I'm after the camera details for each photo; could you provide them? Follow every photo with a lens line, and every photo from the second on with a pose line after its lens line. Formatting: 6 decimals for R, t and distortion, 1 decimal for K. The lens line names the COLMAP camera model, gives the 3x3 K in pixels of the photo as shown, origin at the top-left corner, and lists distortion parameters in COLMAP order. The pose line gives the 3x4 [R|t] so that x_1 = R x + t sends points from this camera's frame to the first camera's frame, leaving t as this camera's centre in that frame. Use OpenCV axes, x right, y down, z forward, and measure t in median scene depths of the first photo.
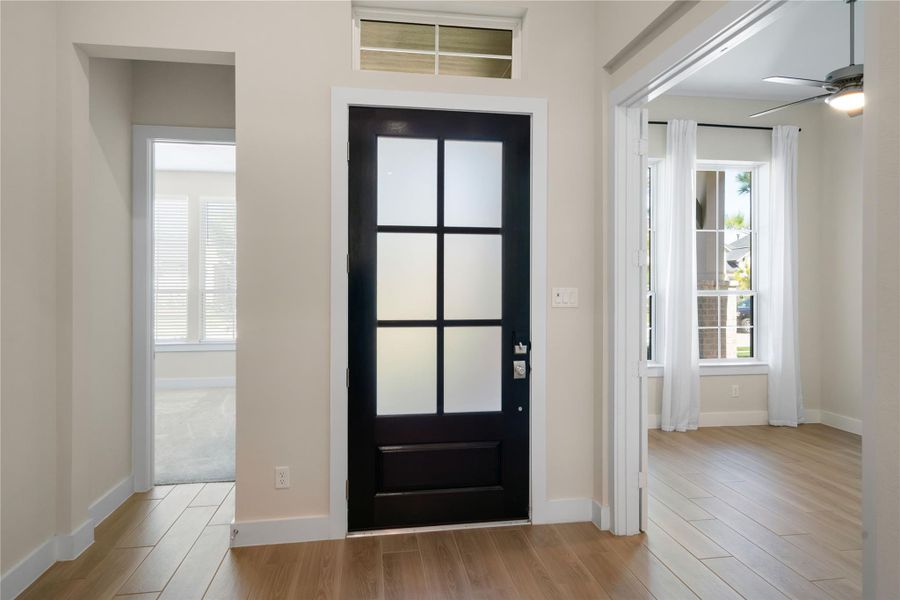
lens RADIAL K [[562.0, 0, 450.0], [0, 562.0, 300.0], [0, 0, 1]] dist [0.000170, 0.000179]
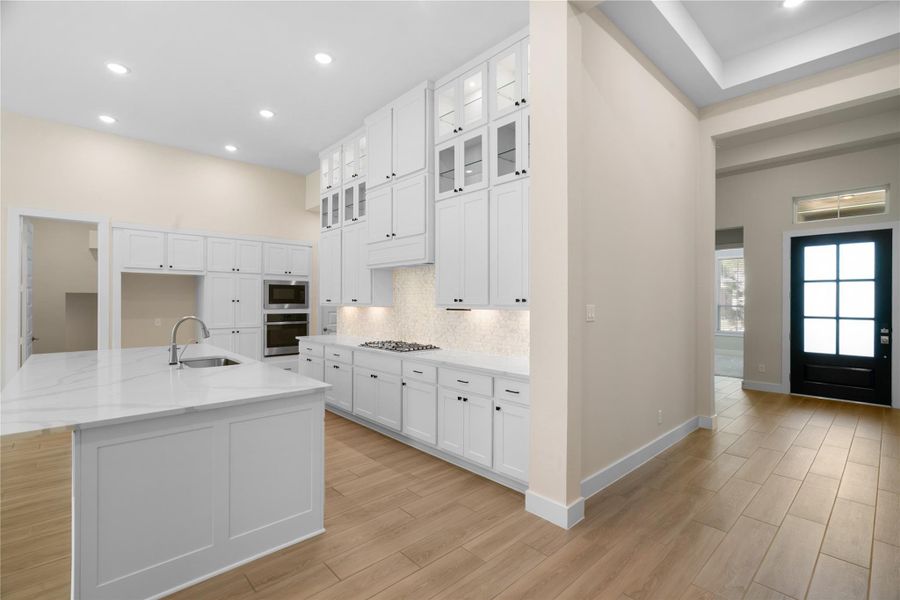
lens RADIAL K [[410.8, 0, 450.0], [0, 410.8, 300.0], [0, 0, 1]] dist [-0.000014, 0.000301]
pose [[0.552309, -0.000425, -0.833639, 0.548472], [-0.003226, 0.999991, -0.002647, -0.029625], [0.833633, 0.004152, 0.552303, -1.431479]]
